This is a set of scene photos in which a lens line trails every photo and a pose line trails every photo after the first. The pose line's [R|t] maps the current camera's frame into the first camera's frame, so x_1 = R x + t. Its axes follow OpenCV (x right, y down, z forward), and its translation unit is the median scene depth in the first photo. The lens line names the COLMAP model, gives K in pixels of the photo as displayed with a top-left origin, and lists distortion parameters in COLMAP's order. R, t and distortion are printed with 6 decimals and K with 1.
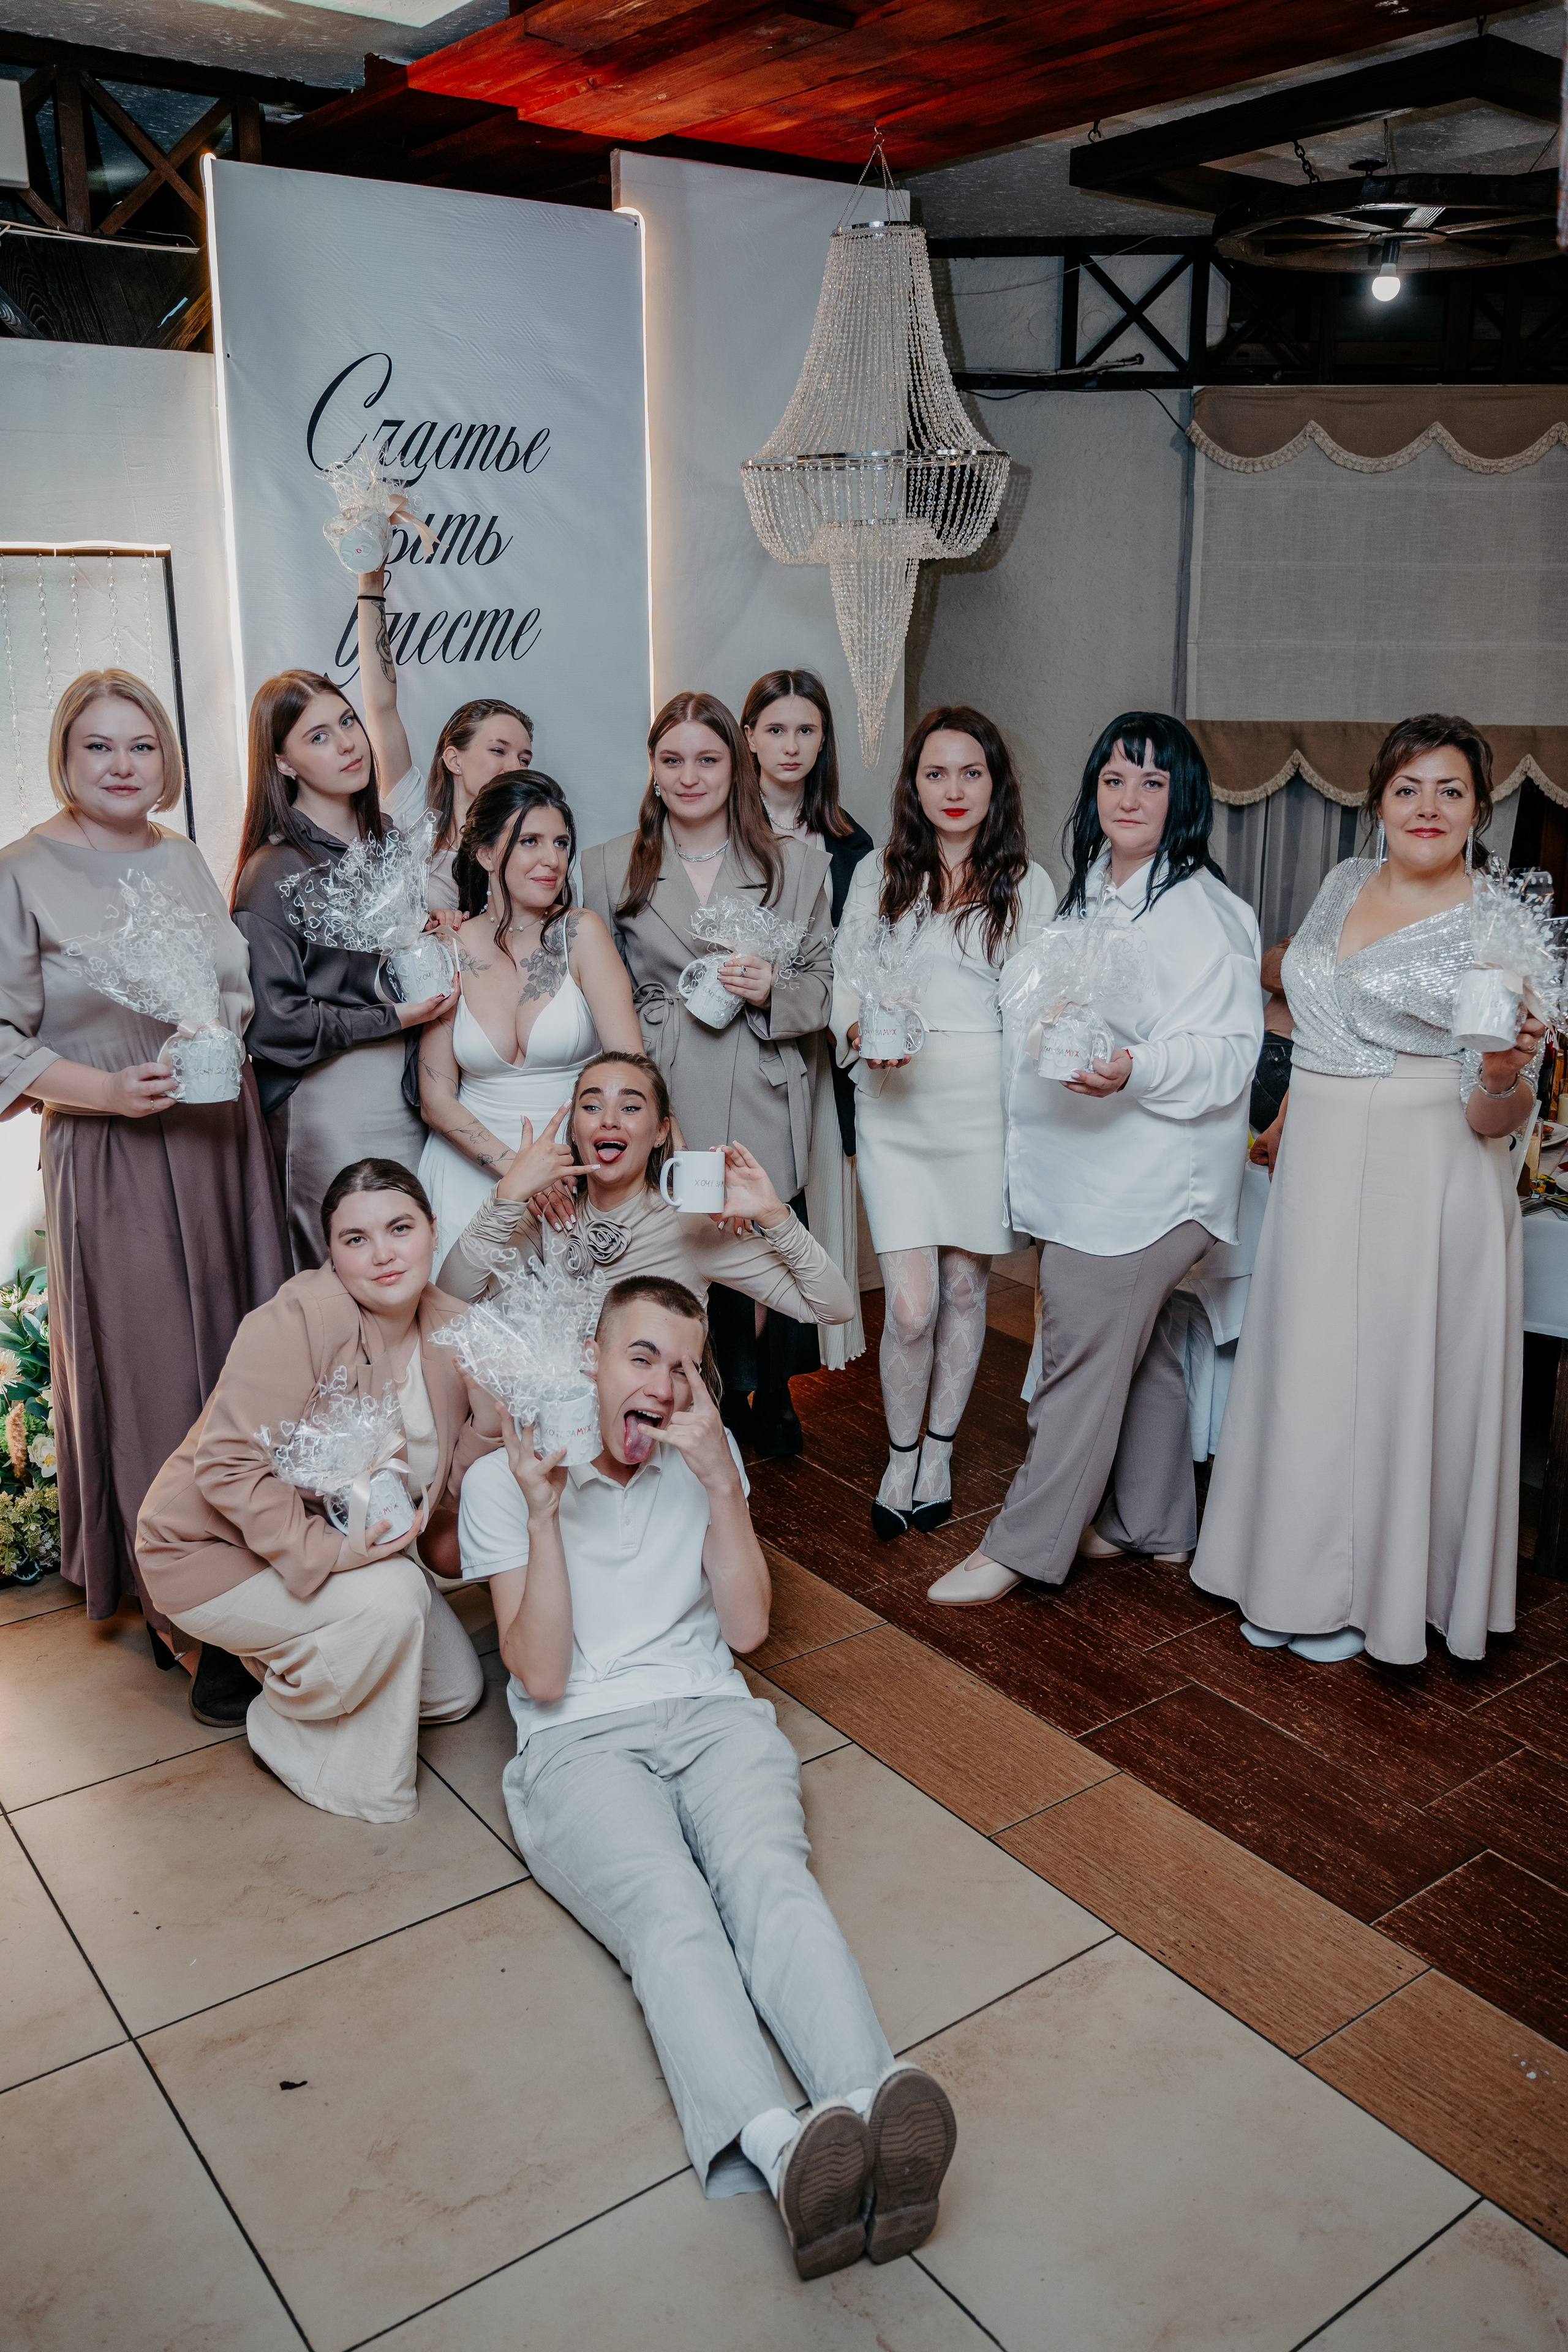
lens RADIAL K [[1912.7, 0, 784.6], [0, 1912.7, 1146.6], [0, 0, 1]] dist [-0.095732, 0.078886]
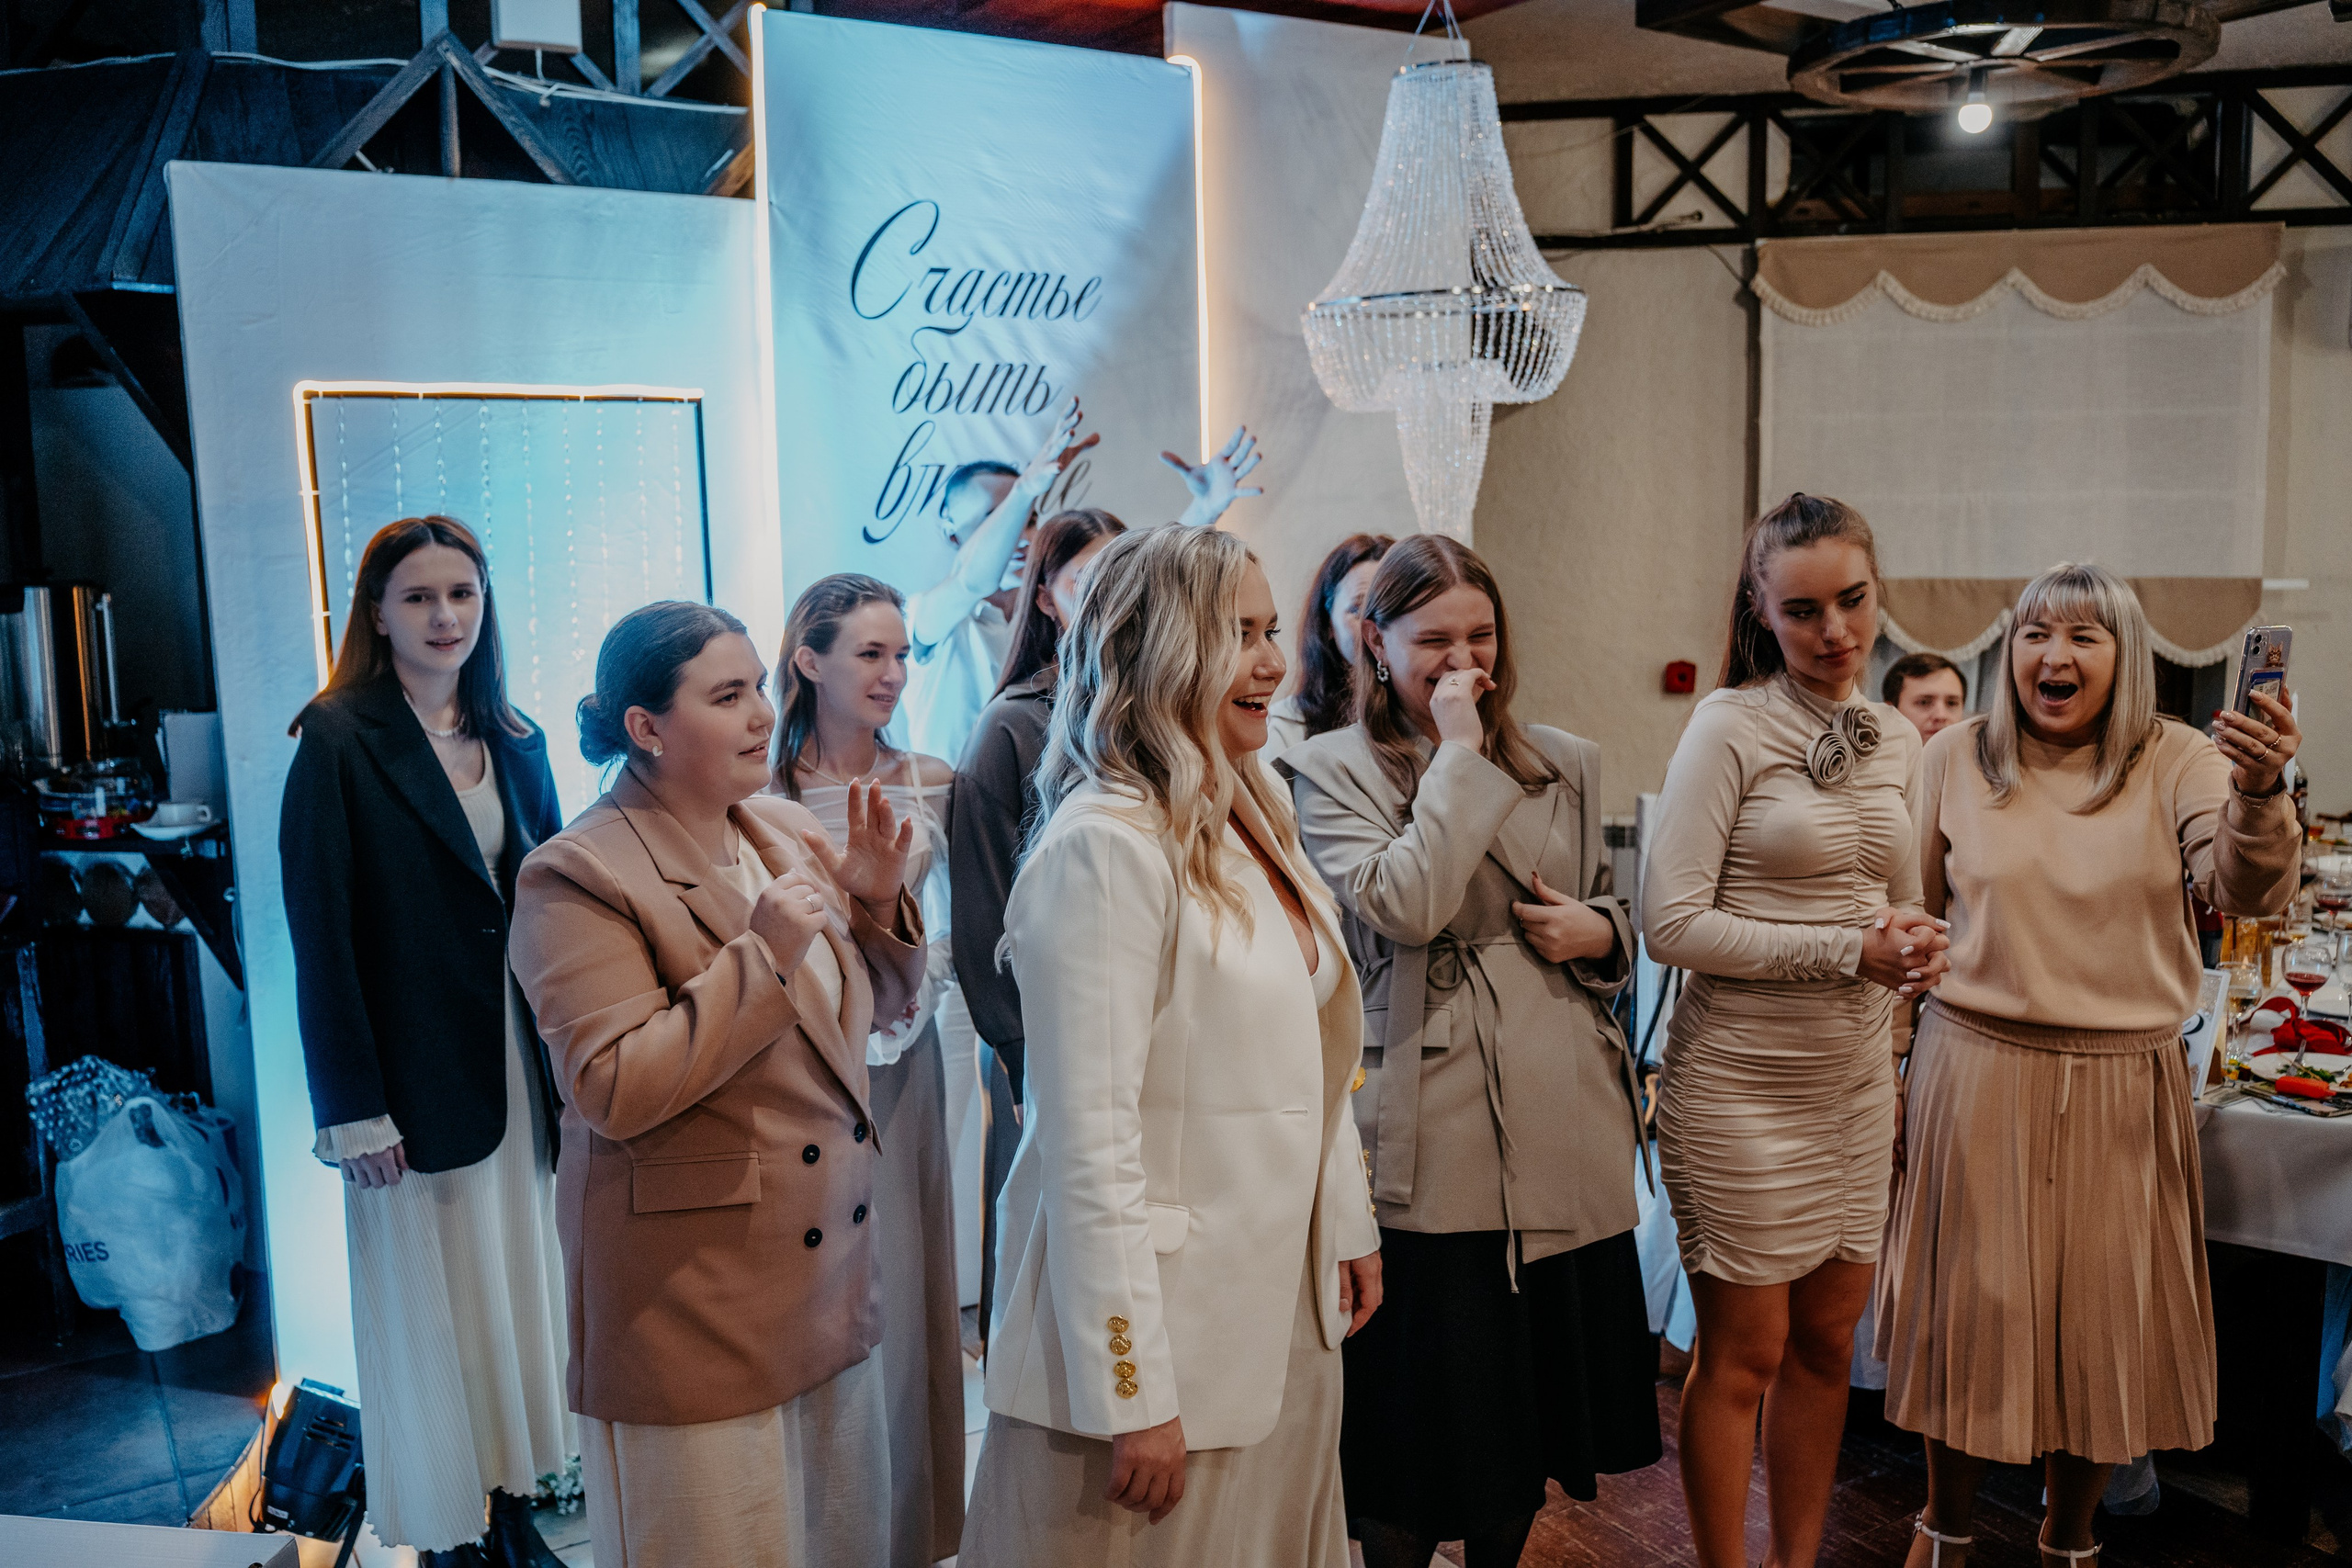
lens RADIAL K [[1912.5, 0, 1170.2], [0, 1912.5, 732.3], [0, 0, 1]] dist [-0.095732, 0.078886]
pose [[0.996994, -0.010339, -0.076788, -0.018696], [-0.001891, 0.987516, -0.157510, 0.000024], [0.077458, 0.157182, 0.984527, 0.093034]]
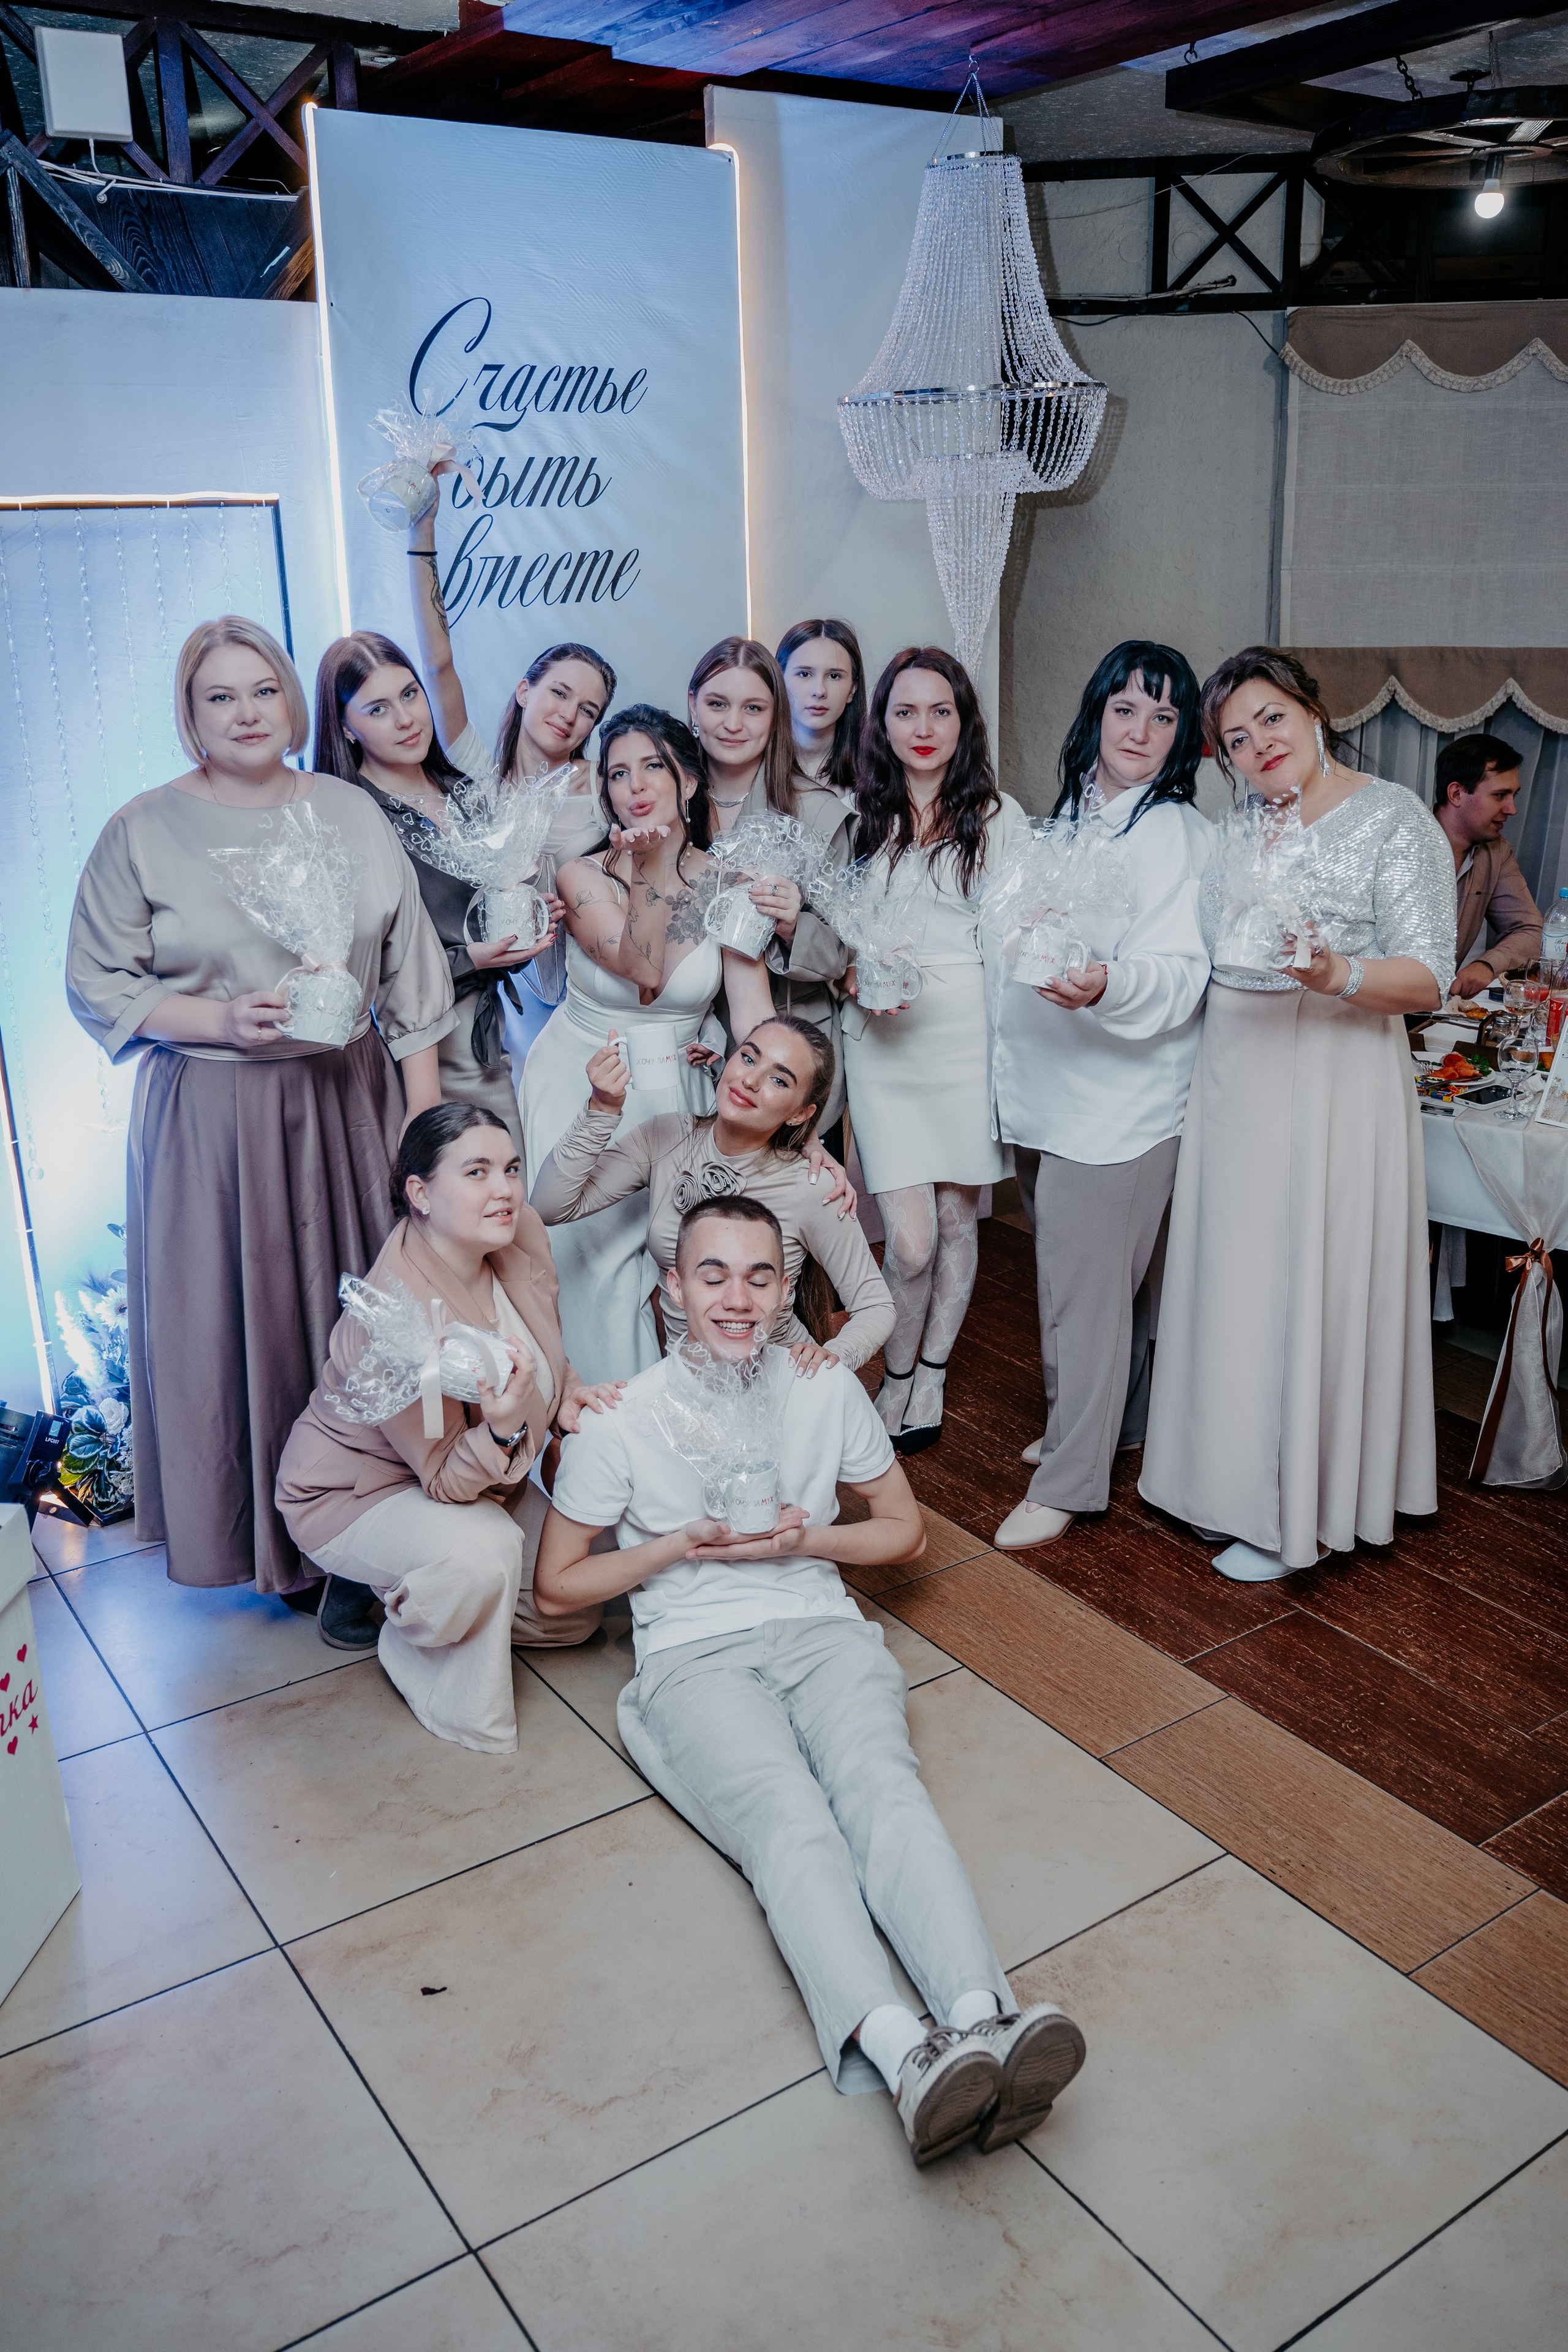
lens RADIAL K [[1912.9, 0, 782.3], [0, 1912.9, 1136.2], [0, 0, 1]] dist [-0.094803, 0.079783]
pose [[0.999035, -0.006608, -0.043423, -0.012067], [0.007930, 0.999508, 0.030351, -0.002245], [0.043201, -0.030666, 0.998596, -0.012532]]
